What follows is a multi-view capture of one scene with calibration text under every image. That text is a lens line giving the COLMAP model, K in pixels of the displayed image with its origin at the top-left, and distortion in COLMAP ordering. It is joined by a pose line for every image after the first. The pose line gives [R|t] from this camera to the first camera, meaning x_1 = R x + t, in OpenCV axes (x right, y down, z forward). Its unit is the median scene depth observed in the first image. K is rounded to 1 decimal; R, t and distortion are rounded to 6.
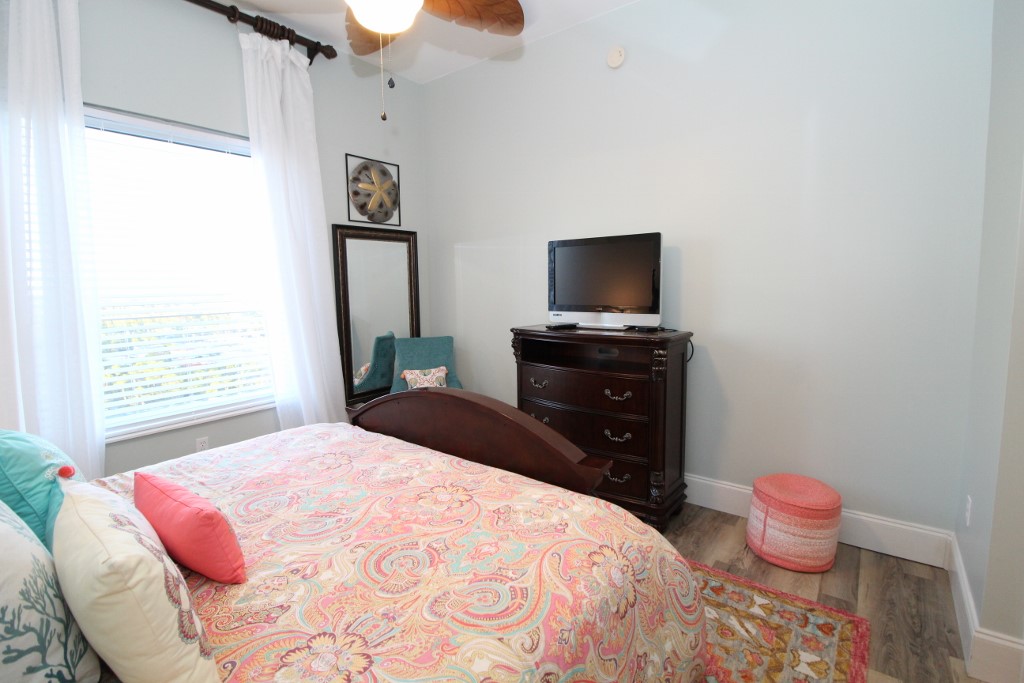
lens RADIAL K [[477.1, 0, 512.0], [0, 477.1, 341.5], [0, 0, 1]] dist [-0.000441, -0.000021]
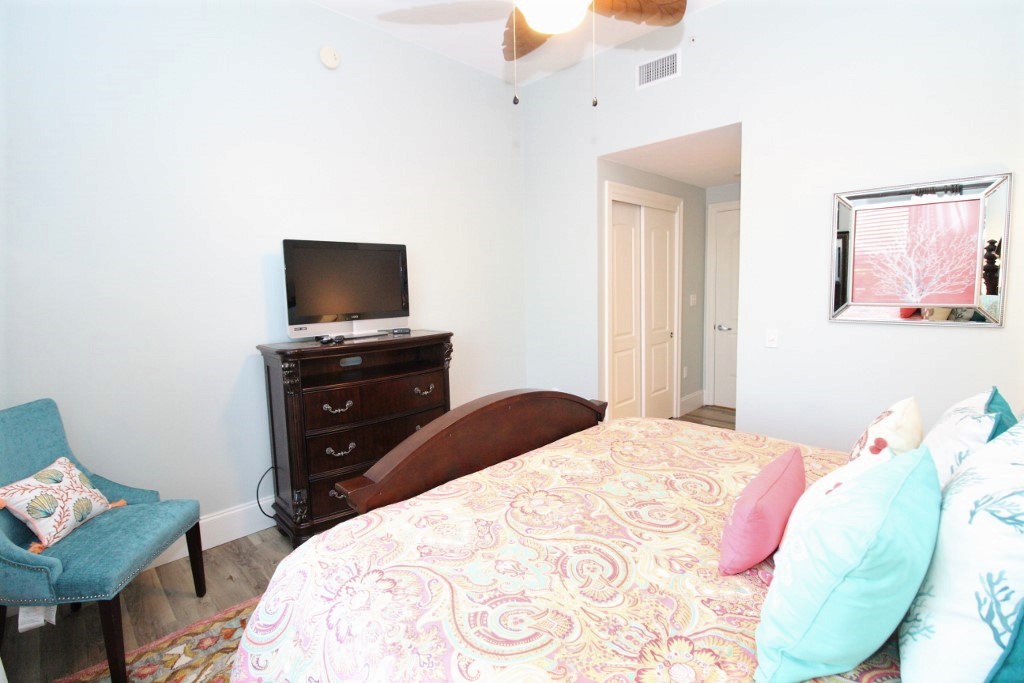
lens RADIAL K [[472.2, 0, 512.5], [0, 472.2, 325.9], [0, 0, 1]] dist [-0.003360, -0.000487]
pose [[0.168767, -0.051475, 0.984311, -0.751986], [0.180613, 0.983341, 0.020457, -0.015756], [-0.968967, 0.174327, 0.175252, 0.623229]]
